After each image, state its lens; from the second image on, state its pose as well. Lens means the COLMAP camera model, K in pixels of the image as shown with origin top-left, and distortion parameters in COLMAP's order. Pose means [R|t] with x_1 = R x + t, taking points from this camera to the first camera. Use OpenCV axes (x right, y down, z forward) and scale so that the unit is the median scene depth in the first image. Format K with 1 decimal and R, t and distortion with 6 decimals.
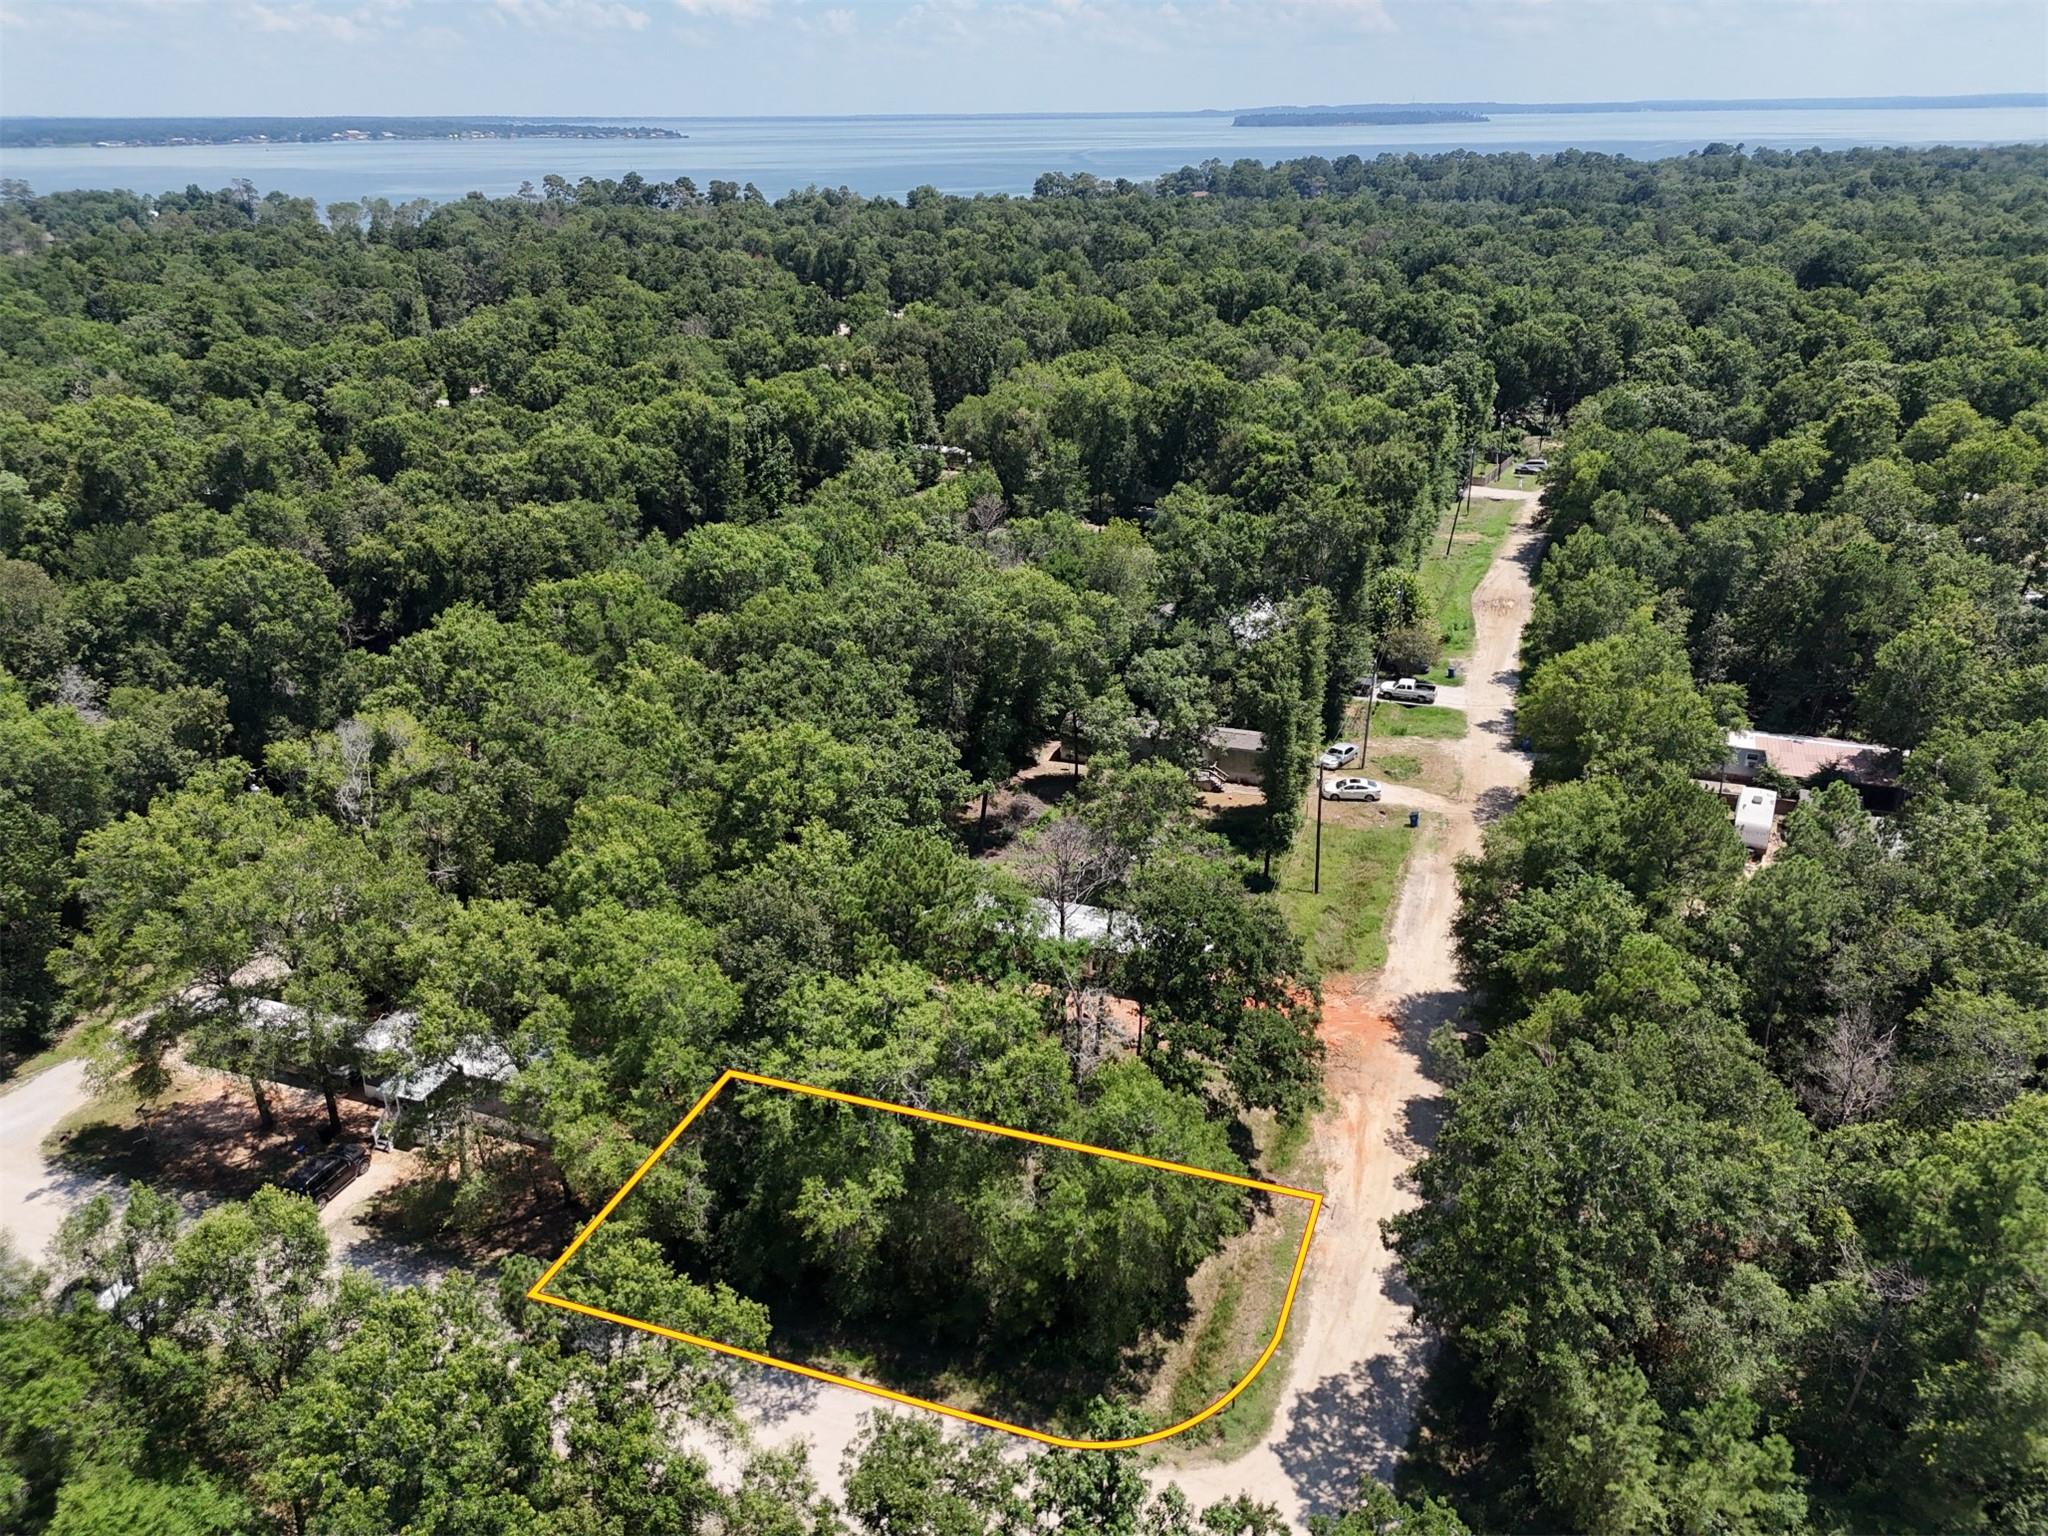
lens RADIAL K [[1510.9, 0, 1030.0], [0, 1510.9, 774.3], [0, 0, 1]] dist [0.067905, -0.067918]
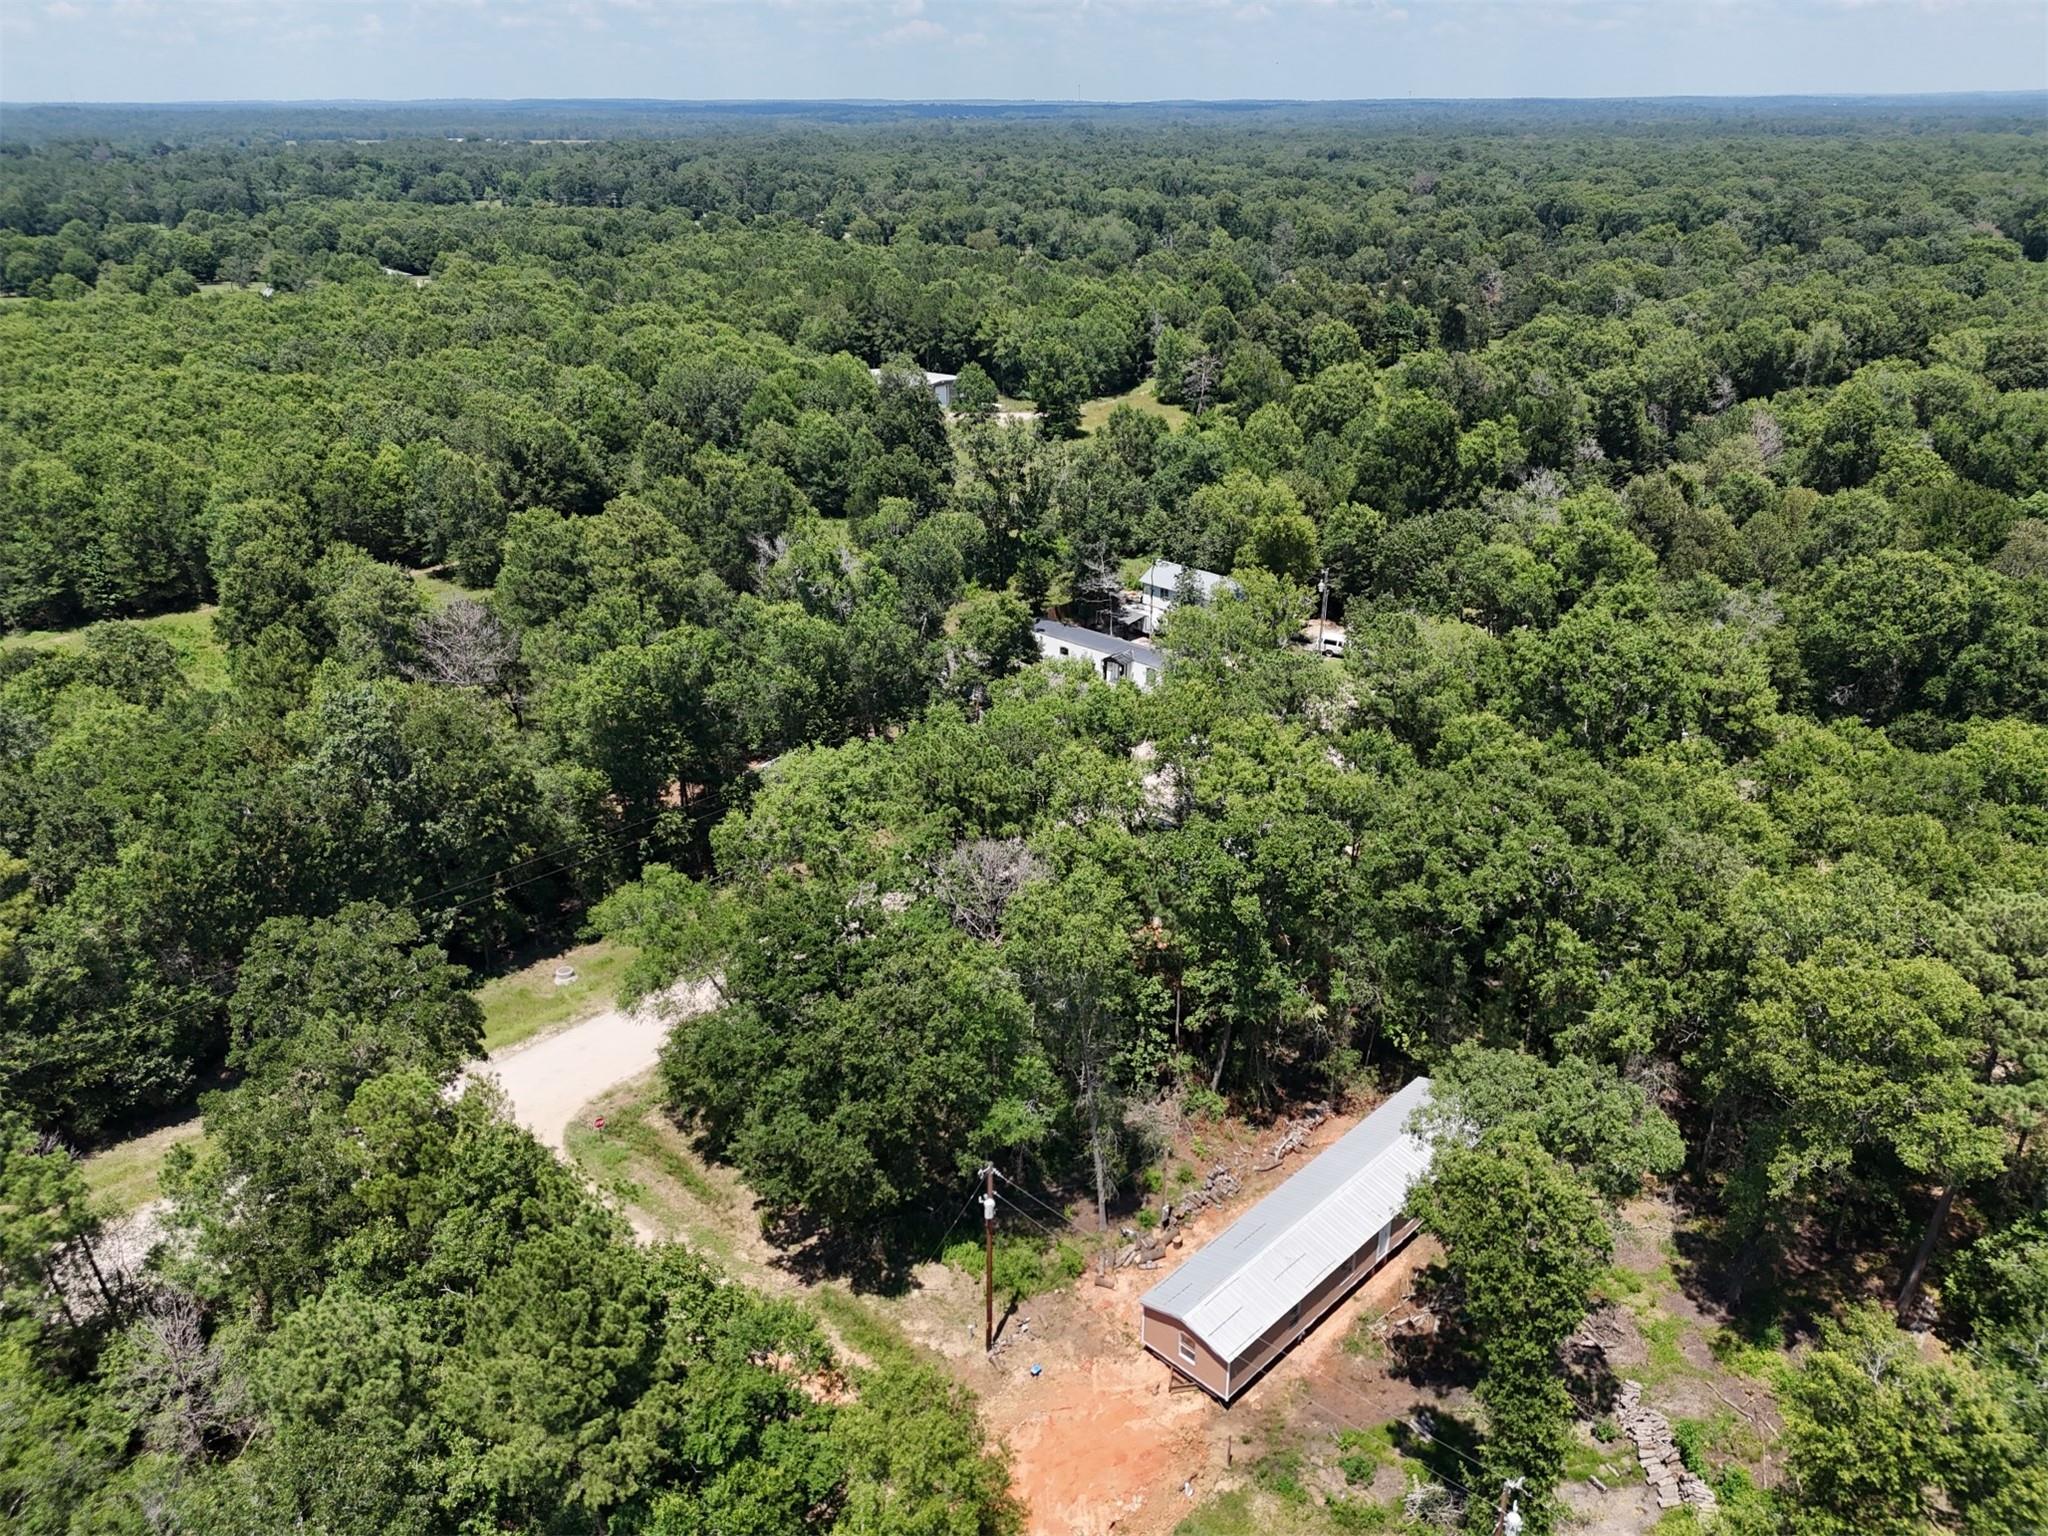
lens RADIAL K [[1510.9, 0, 1028.0], [0, 1510.9, 765.1], [0, 0, 1]] dist [0.067905, -0.067918]
pose [[-0.420702, 0.375610, -0.825789, 0.344332], [-0.357492, 0.767968, 0.531436, -0.229384], [0.833792, 0.518789, -0.188807, 0.528379]]
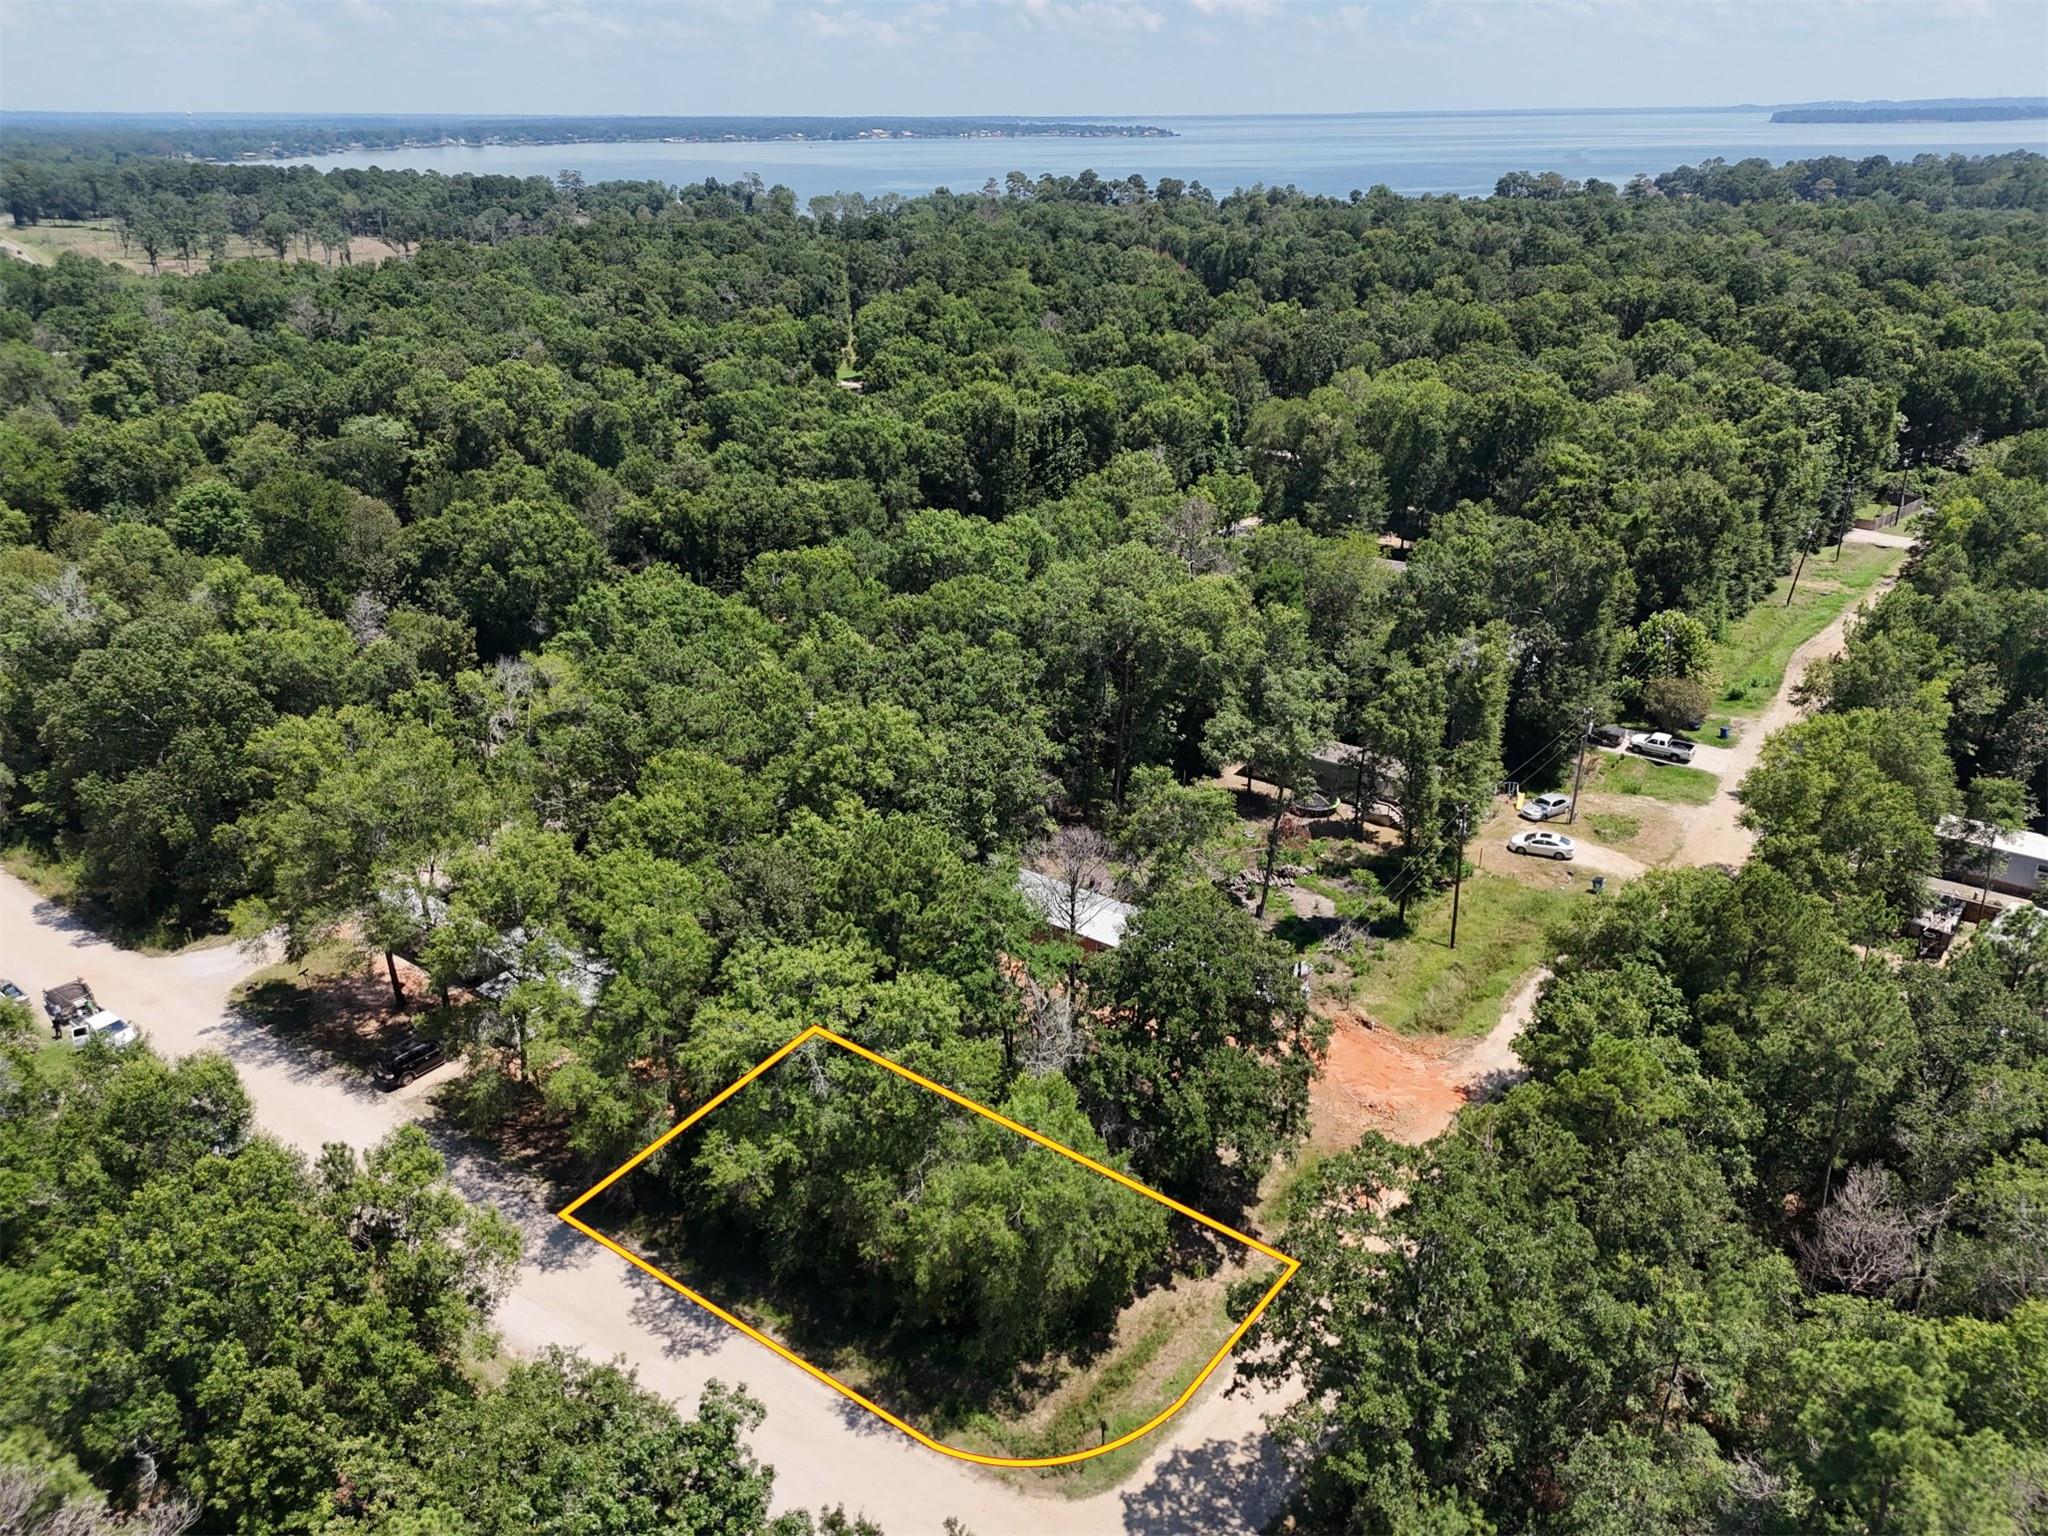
lens RADIAL K [[1510.9, 0, 1029.6], [0, 1510.9, 772.0], [0, 0, 1]] dist [0.067905, -0.067918]
pose [[0.954943, 0.119797, -0.271536, 0.116890], [-0.119806, 0.992658, 0.016605, -0.008430], [0.271532, 0.016675, 0.962285, 0.017881]]
